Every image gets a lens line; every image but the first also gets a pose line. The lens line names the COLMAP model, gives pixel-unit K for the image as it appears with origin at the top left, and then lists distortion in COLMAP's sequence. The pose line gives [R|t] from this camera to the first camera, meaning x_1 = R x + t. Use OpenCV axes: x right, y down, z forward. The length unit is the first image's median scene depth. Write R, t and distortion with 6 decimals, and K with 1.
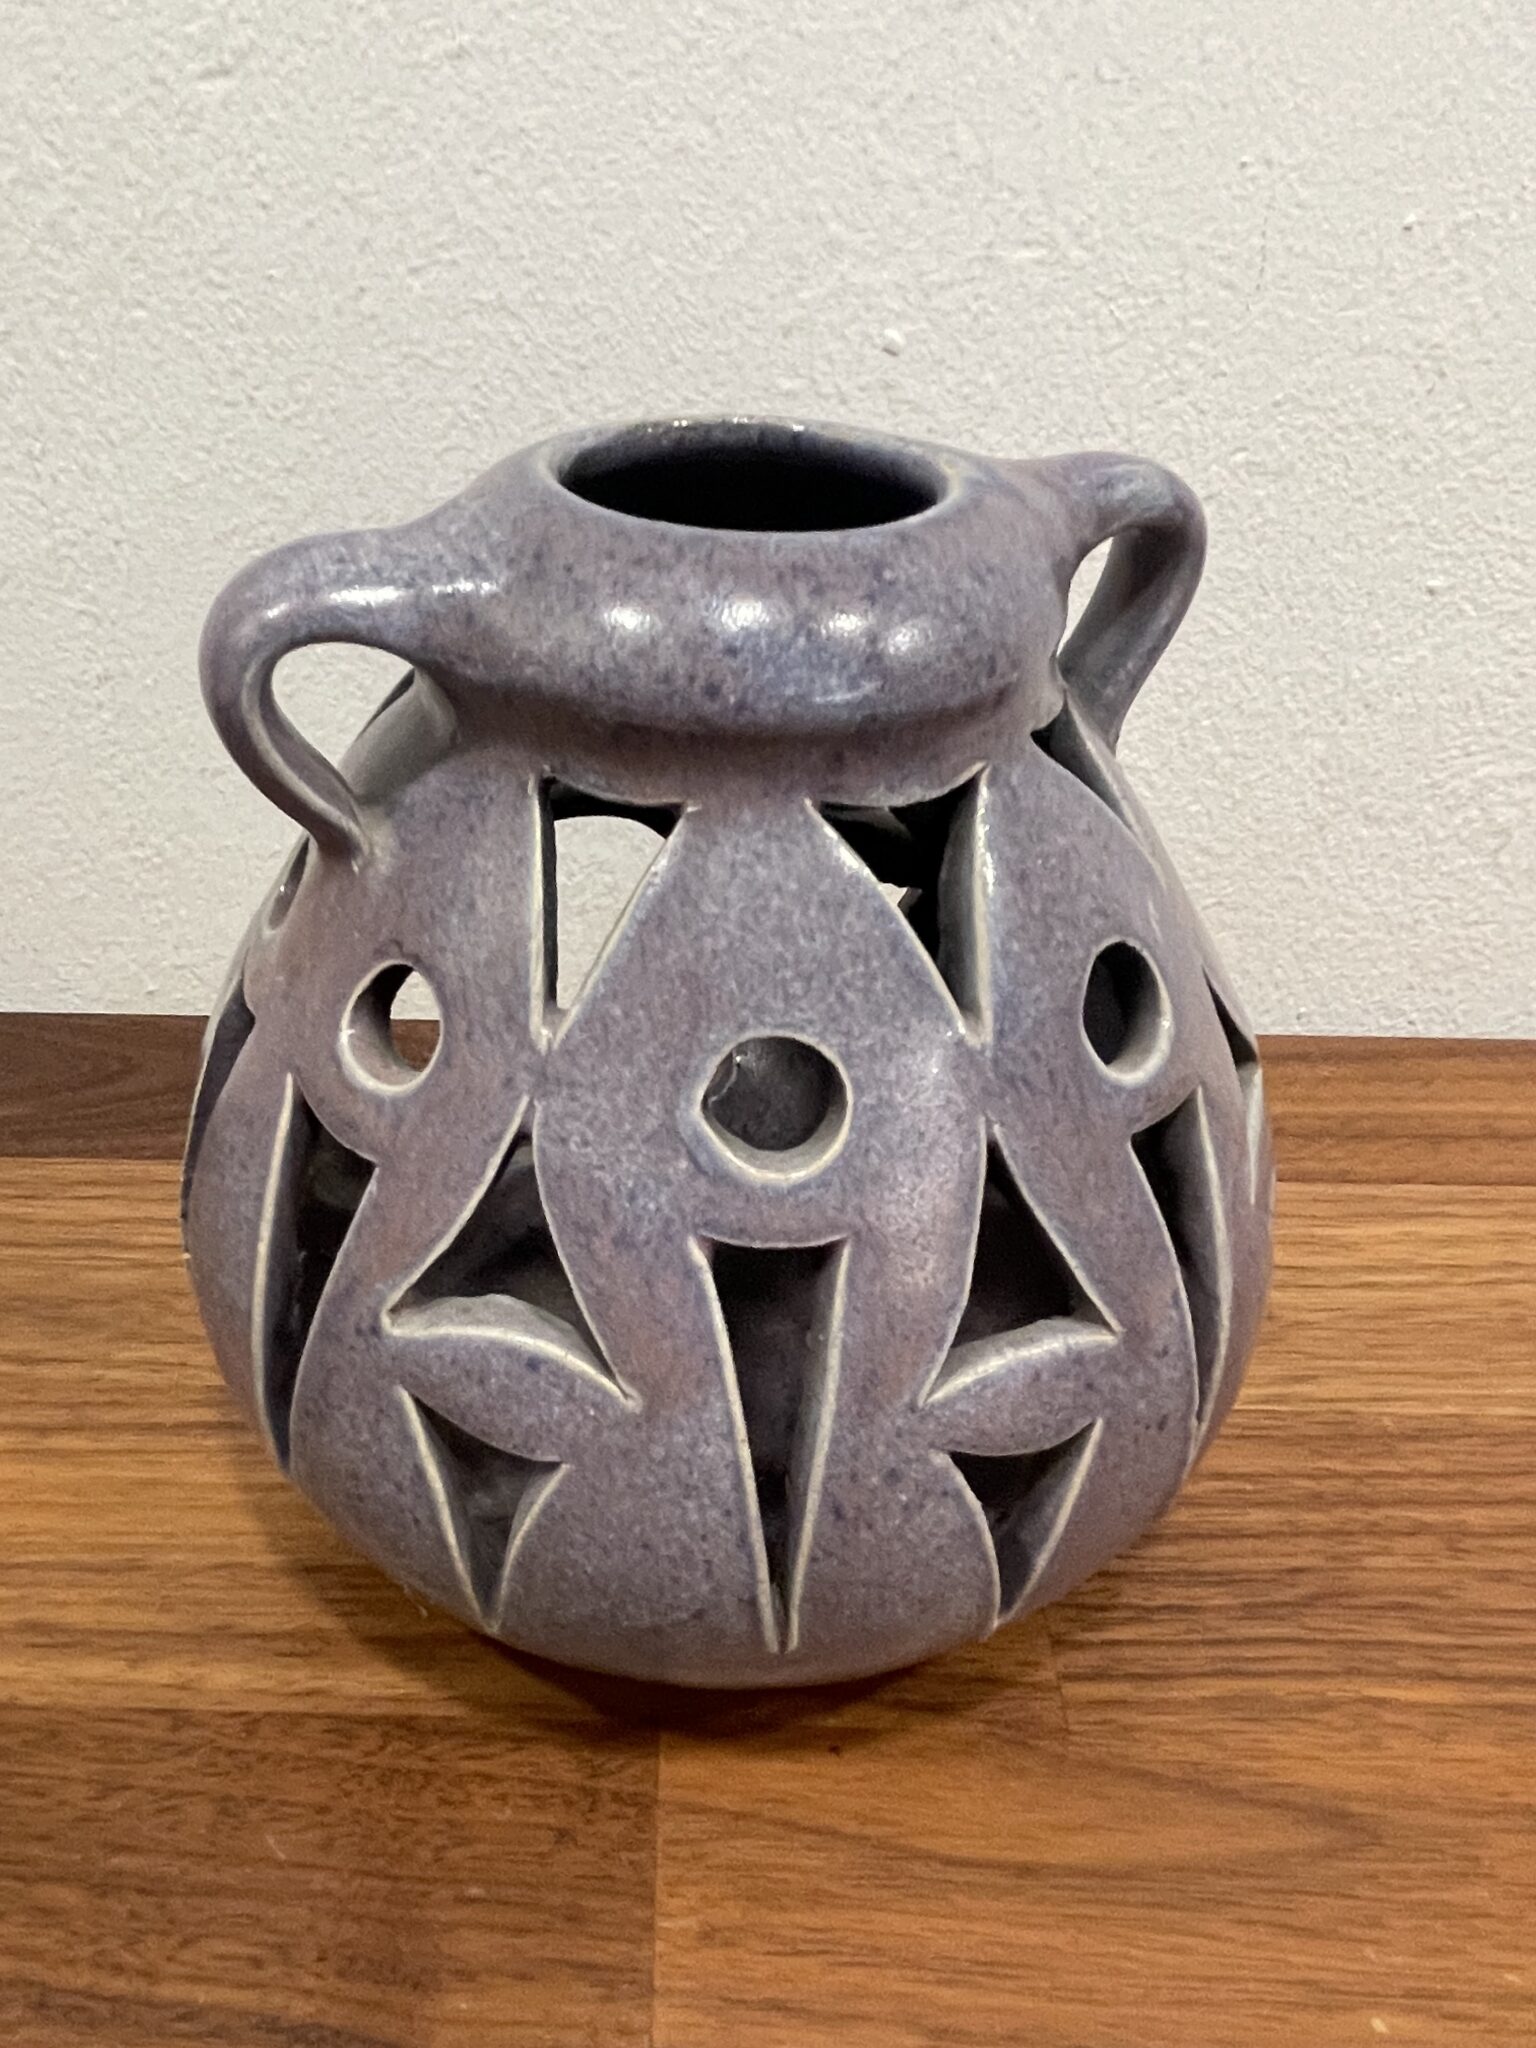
lens RADIAL K [[1562.9, 0, 767.8], [0, 1562.9, 1051.2], [0, 0, 1]] dist [-0.008769, 0.004445]
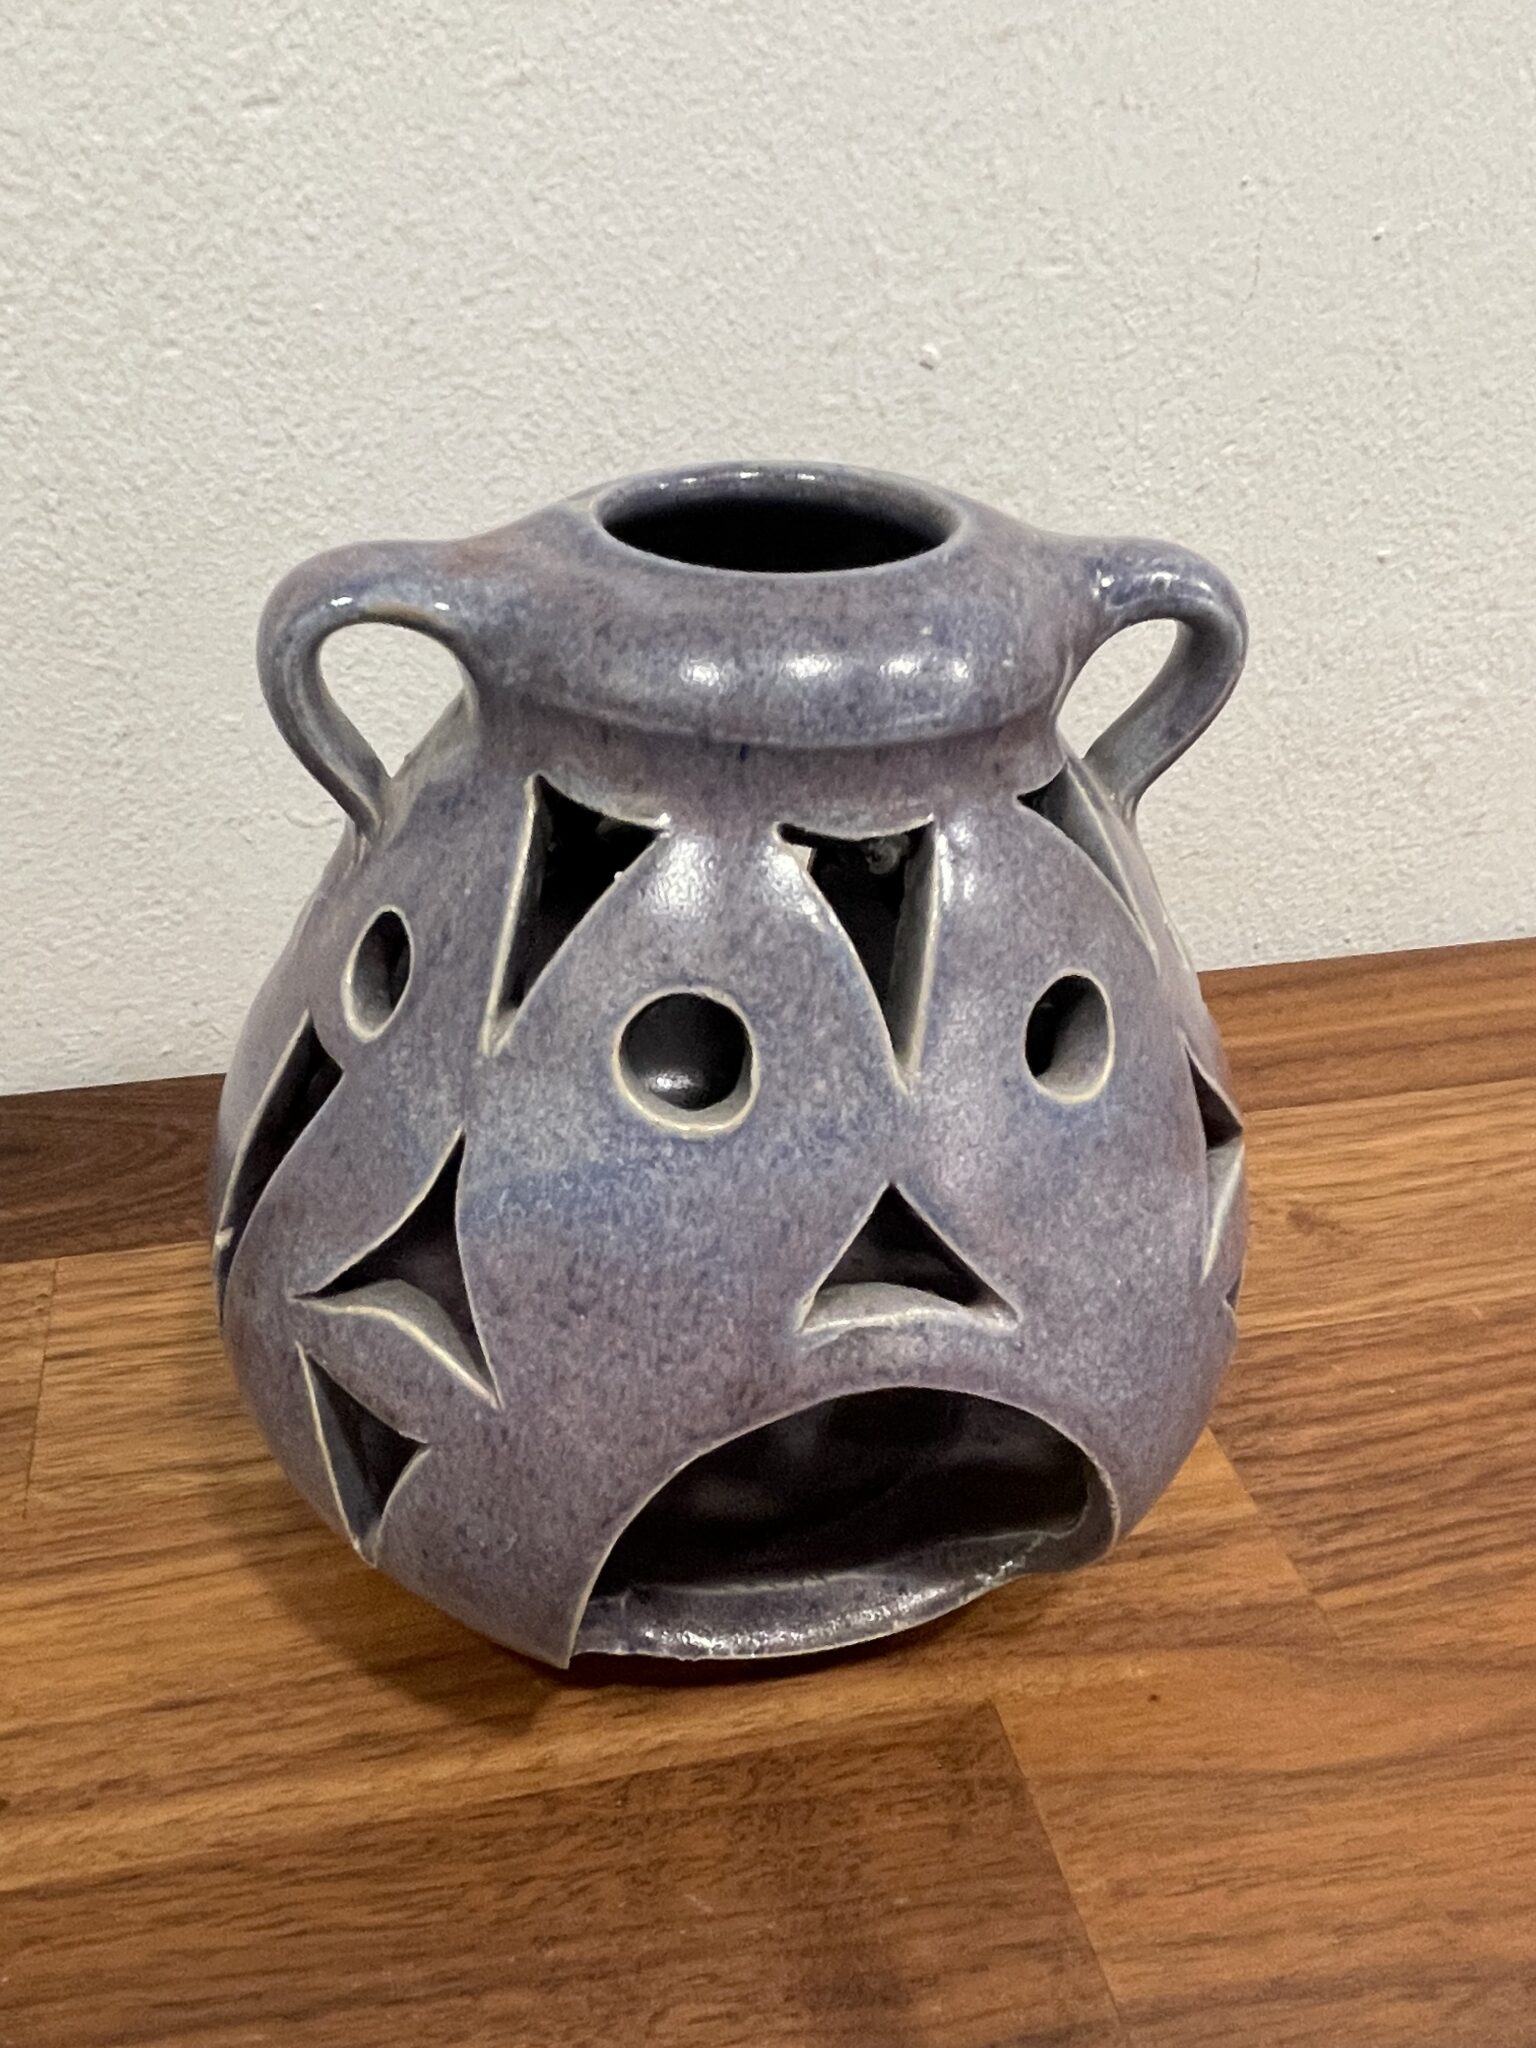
lens RADIAL K [[1543.0, 0, 768.0], [0, 1543.0, 1024.0], [0, 0, 1]] dist [0.001480, -0.005815]
pose [[0.973390, -0.117581, 0.196689, -0.281809], [0.110426, 0.992773, 0.046999, -0.074982], [-0.200794, -0.024029, 0.979339, 0.006593]]
